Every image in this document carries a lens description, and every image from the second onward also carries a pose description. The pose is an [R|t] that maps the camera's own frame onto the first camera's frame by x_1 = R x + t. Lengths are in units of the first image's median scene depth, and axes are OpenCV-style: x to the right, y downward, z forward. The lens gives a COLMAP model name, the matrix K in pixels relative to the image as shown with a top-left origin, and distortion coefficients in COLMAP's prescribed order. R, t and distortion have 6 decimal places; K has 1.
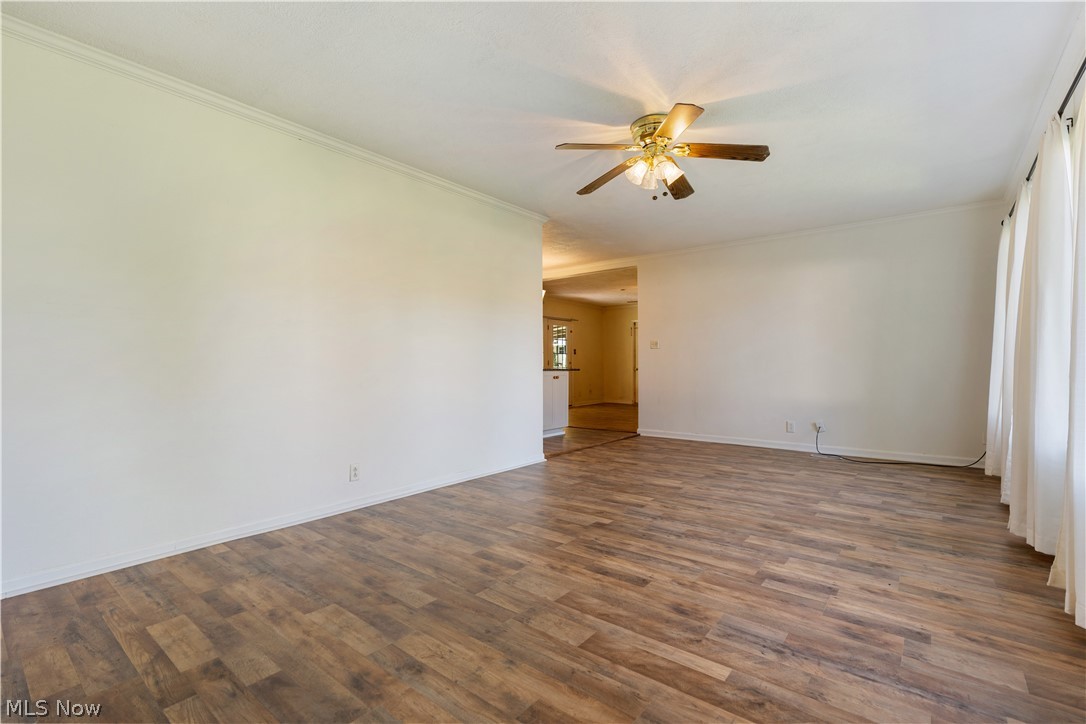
lens RADIAL K [[487.7, 0, 543.2], [0, 487.7, 366.0], [0, 0, 1]] dist [-0.003633, 0.000388]
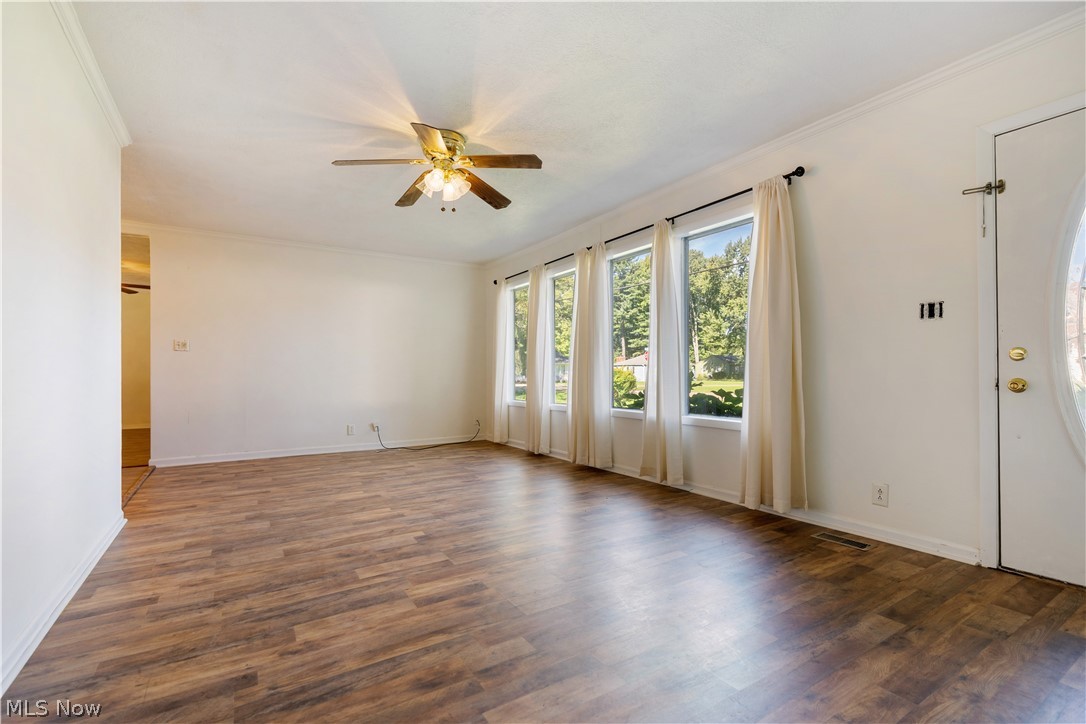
lens RADIAL K [[487.7, 0, 543.2], [0, 487.7, 366.0], [0, 0, 1]] dist [-0.003633, 0.000388]
pose [[0.322985, 0.014781, 0.946289, -0.747784], [0.004134, 0.999846, -0.017029, 0.008275], [-0.946395, 0.009412, 0.322874, 0.491361]]
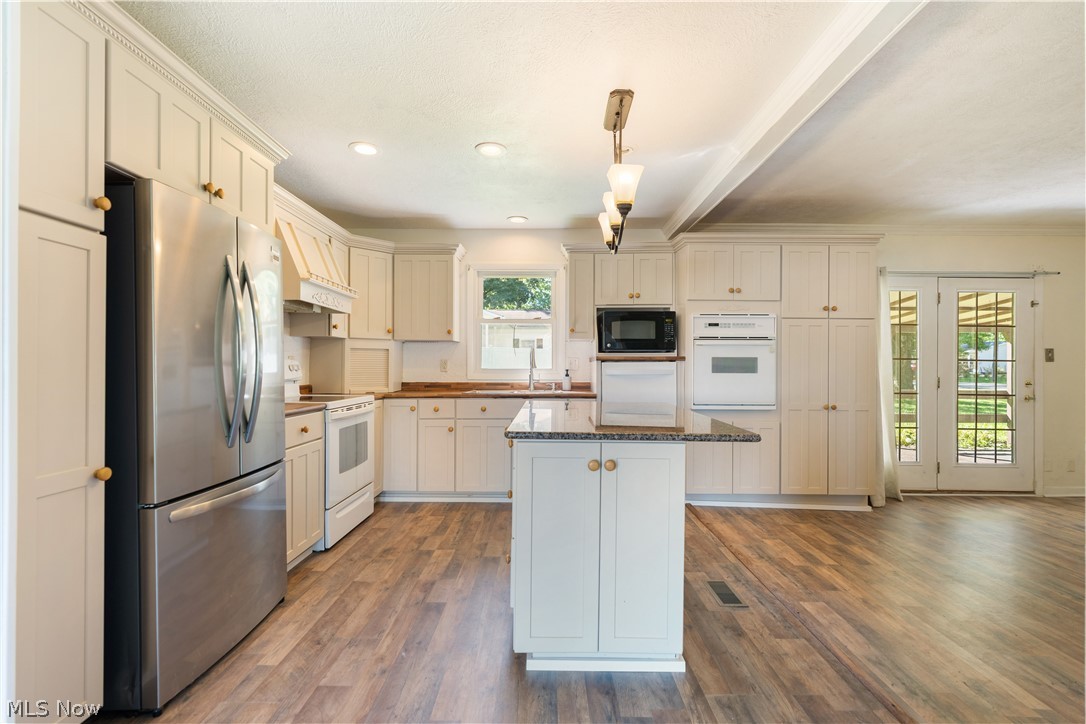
lens RADIAL K [[487.7, 0, 543.2], [0, 487.7, 366.0], [0, 0, 1]] dist [-0.003633, 0.000388]
pose [[0.618479, 0.004636, -0.785787, 0.505315], [-0.008103, 0.999967, -0.000478, -0.072612], [0.785759, 0.006663, 0.618497, 1.869330]]
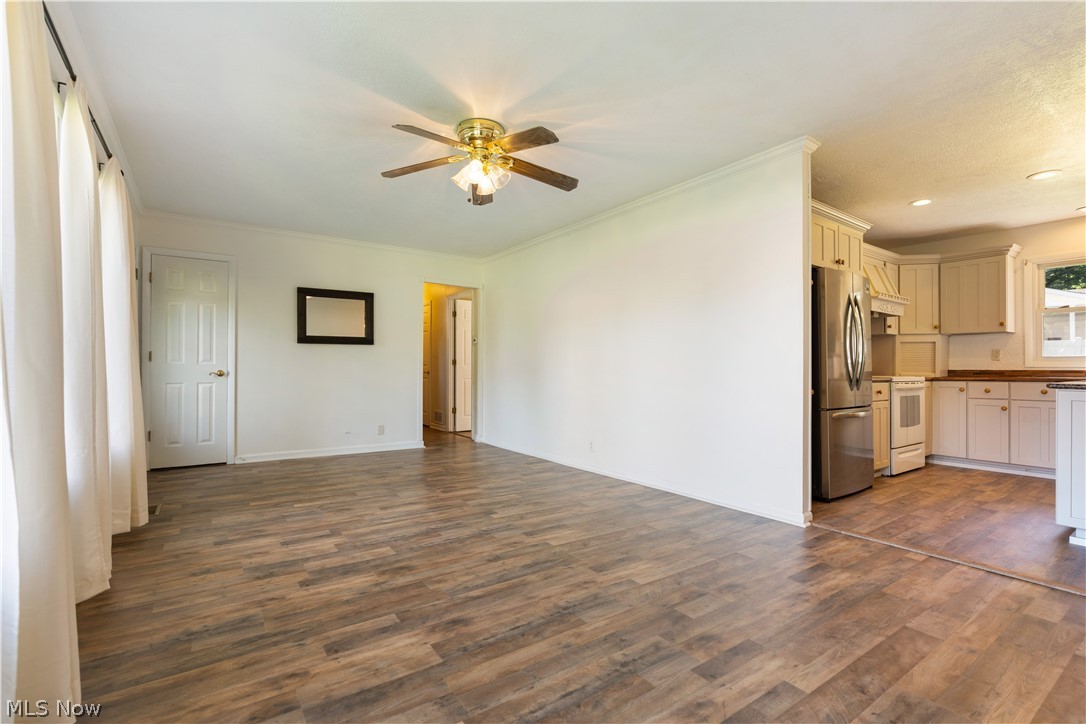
lens RADIAL K [[487.7, 0, 543.2], [0, 487.7, 366.0], [0, 0, 1]] dist [-0.003633, 0.000388]
pose [[-0.280086, -0.004081, -0.959966, 1.230753], [-0.004912, 0.999984, -0.002818, -0.015867], [0.959962, 0.003926, -0.280101, 1.505971]]
